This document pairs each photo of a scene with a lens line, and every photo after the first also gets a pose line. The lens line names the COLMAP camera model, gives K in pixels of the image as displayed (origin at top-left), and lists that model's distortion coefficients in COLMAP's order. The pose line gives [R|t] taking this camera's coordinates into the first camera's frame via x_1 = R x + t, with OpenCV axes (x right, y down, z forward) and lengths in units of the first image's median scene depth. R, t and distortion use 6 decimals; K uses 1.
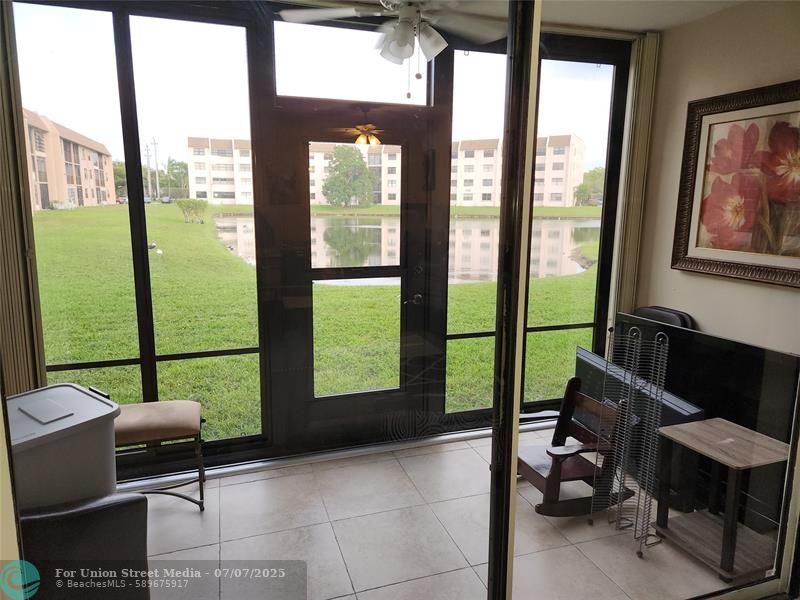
lens RADIAL K [[543.6, 0, 396.5], [0, 543.6, 288.6], [0, 0, 1]] dist [0.048158, -0.001345]
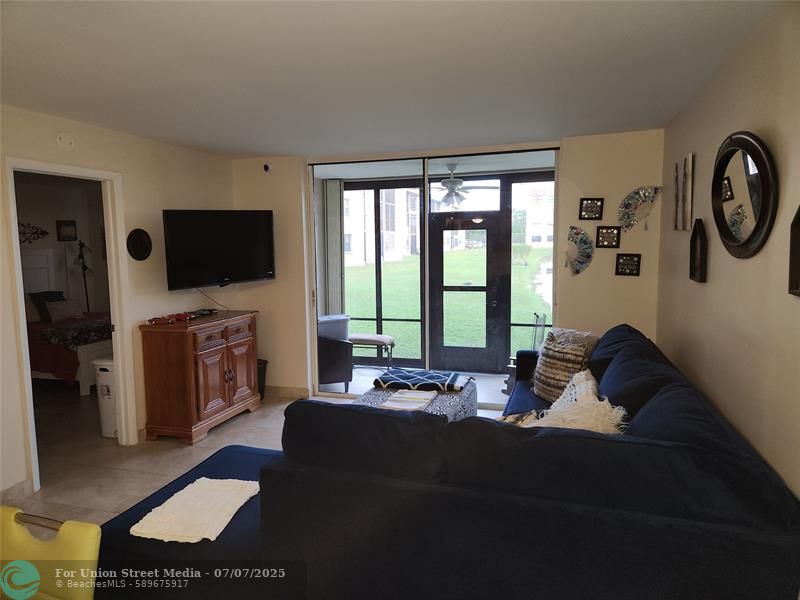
lens RADIAL K [[543.6, 0, 396.5], [0, 543.6, 288.6], [0, 0, 1]] dist [0.048158, -0.001345]
pose [[0.820591, 0.033222, -0.570550, 0.929430], [-0.076601, 0.995695, -0.052193, 0.102068], [0.566359, 0.086533, 0.819603, -0.906391]]
